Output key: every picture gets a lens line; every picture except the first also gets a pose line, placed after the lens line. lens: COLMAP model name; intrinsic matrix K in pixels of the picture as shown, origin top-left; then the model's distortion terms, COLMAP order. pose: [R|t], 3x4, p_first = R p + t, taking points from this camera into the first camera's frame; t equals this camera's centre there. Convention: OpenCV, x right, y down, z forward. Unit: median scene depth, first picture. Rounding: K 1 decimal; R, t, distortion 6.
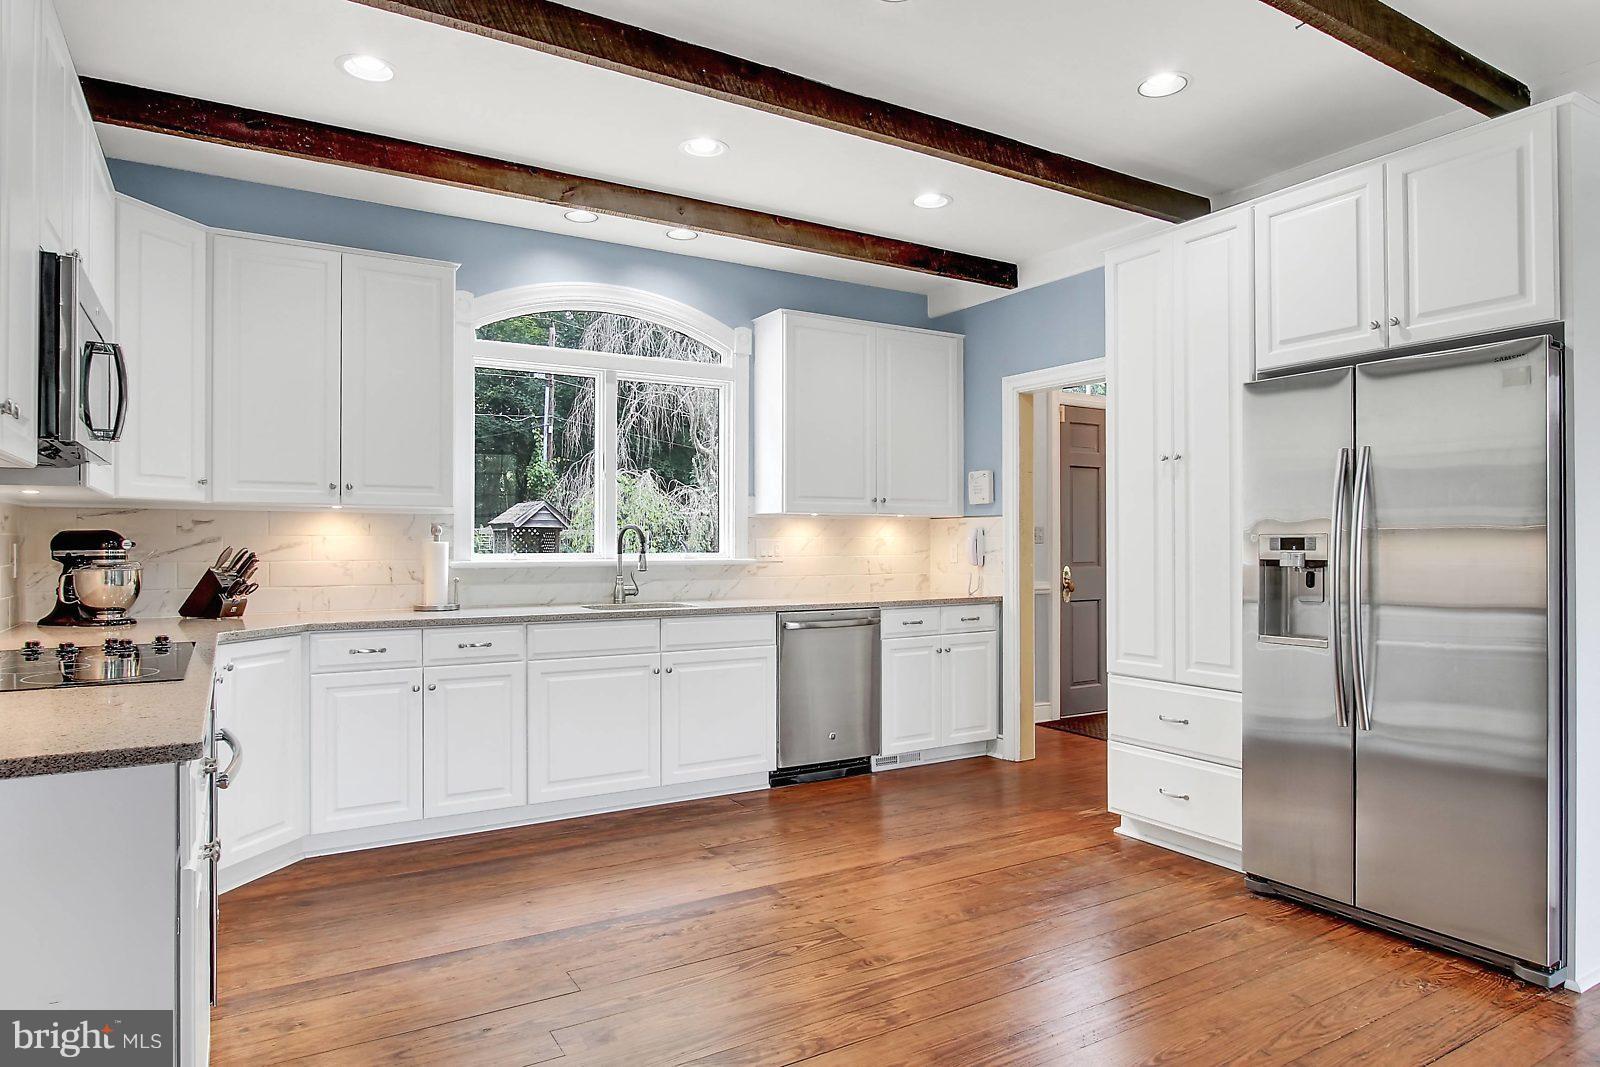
lens RADIAL K [[947.6, 0, 805.0], [0, 947.6, 544.0], [0, 0, 1]] dist [-0.004944, 0.000276]
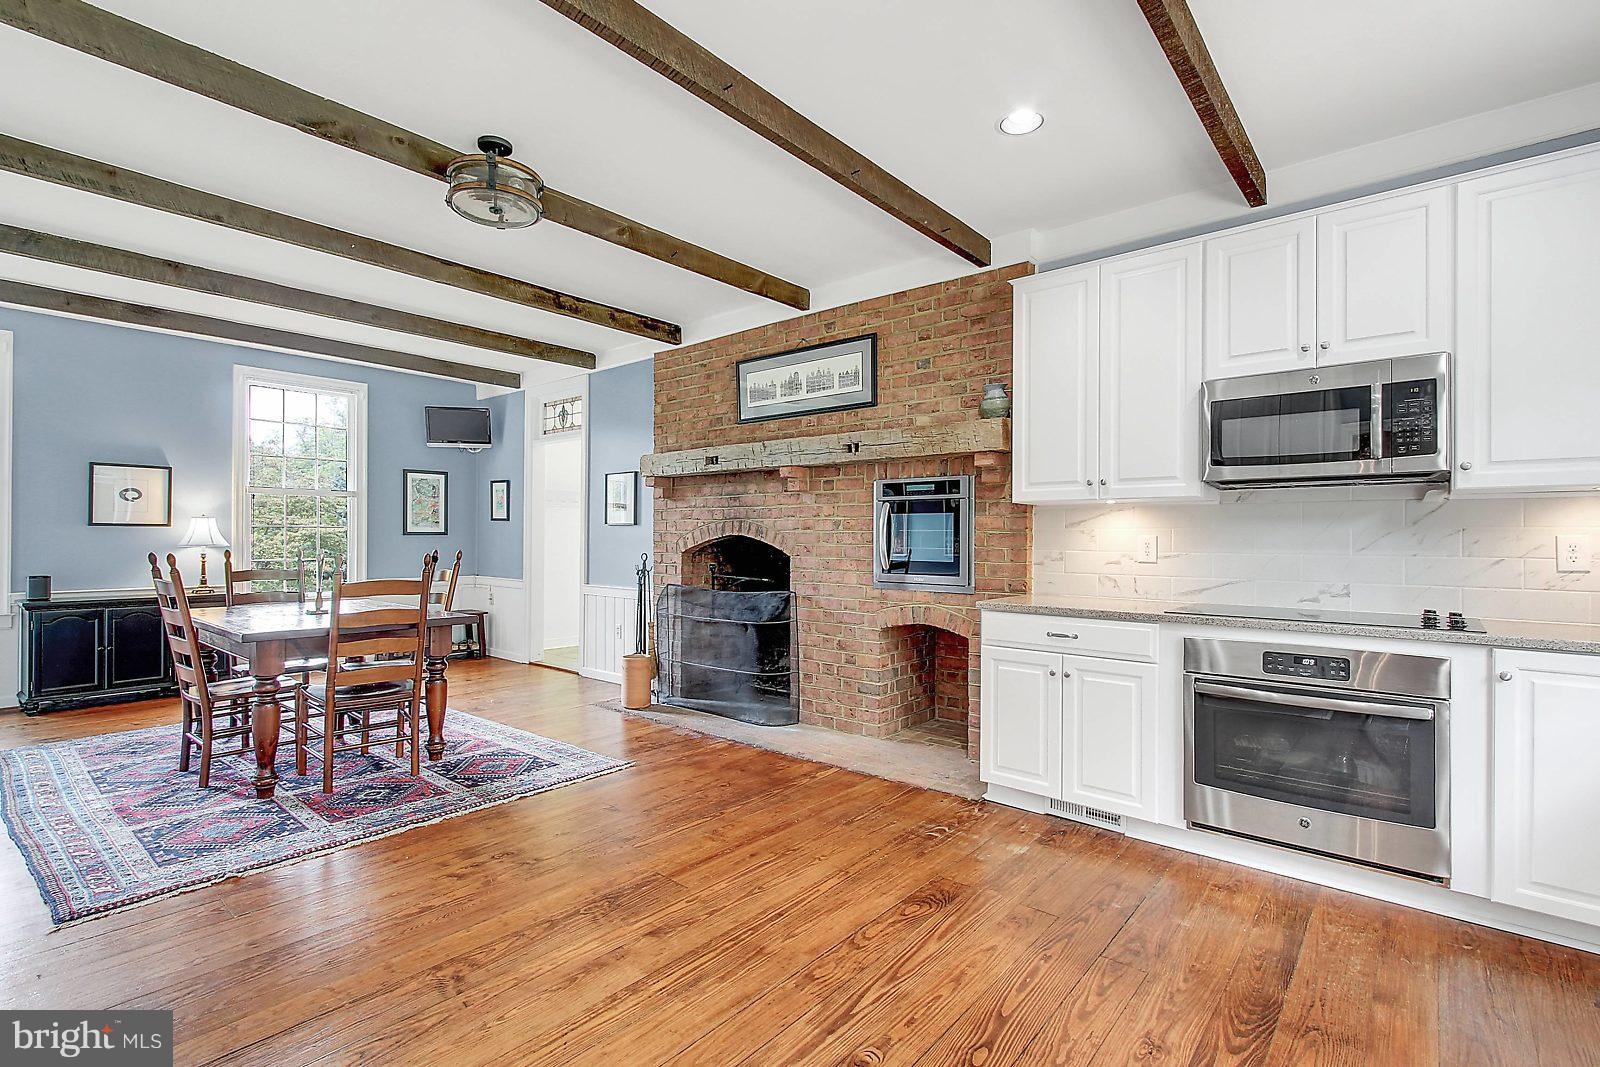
lens RADIAL K [[751.8, 0, 800.0], [0, 751.8, 533.5], [0, 0, 1]] dist [0.002557, 0.000297]
pose [[-0.947267, -0.002501, -0.320436, 0.210905], [-0.001831, 0.999995, -0.002392, -0.000540], [0.320440, -0.001679, -0.947267, 1.008329]]
